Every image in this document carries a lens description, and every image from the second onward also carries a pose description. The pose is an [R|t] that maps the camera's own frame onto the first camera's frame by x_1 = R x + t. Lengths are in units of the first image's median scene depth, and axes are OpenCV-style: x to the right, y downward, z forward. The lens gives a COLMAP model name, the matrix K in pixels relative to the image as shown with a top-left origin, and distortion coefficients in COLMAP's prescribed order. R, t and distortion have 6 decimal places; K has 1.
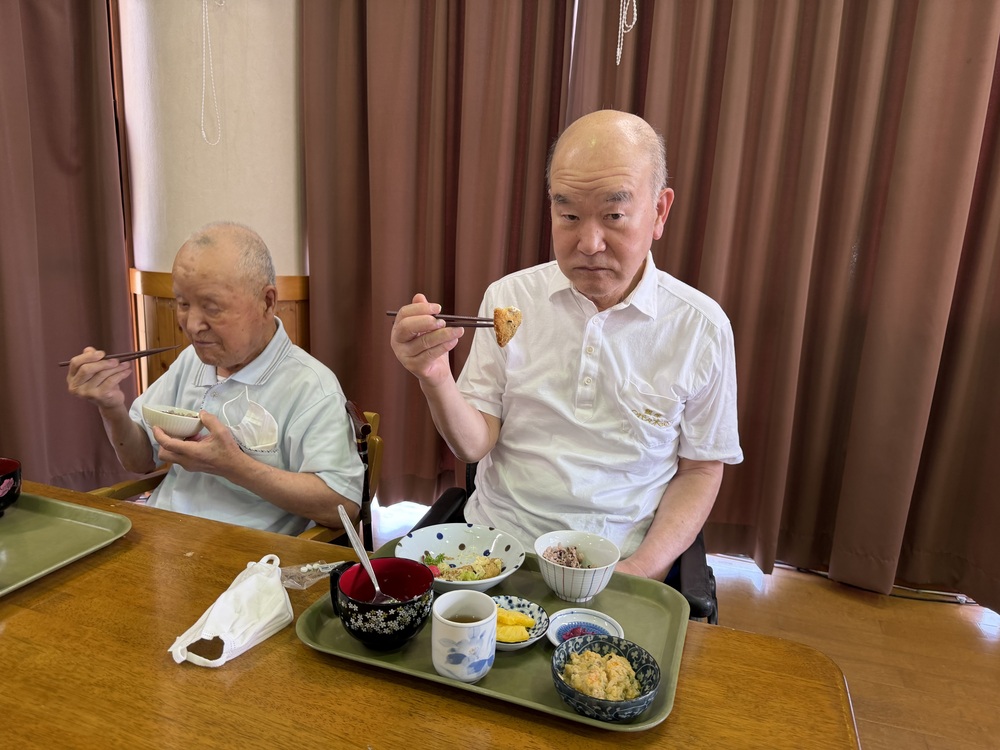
lens RADIAL K [[711.1, 0, 500.5], [0, 711.1, 376.8], [0, 0, 1]] dist [-0.007412, -0.000271]
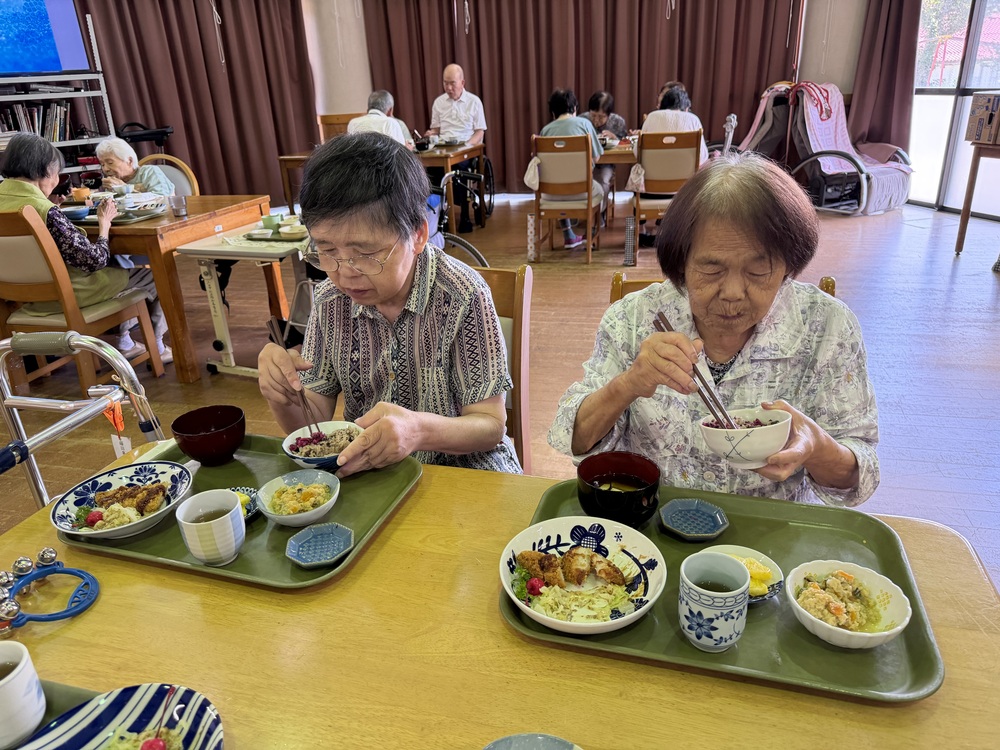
lens RADIAL K [[711.1, 0, 499.3], [0, 711.1, 373.1], [0, 0, 1]] dist [-0.007412, -0.000271]
pose [[0.993935, -0.109616, -0.008866, 0.293320], [0.109347, 0.976456, 0.185949, 0.949954], [-0.011726, -0.185791, 0.982519, -4.666651]]
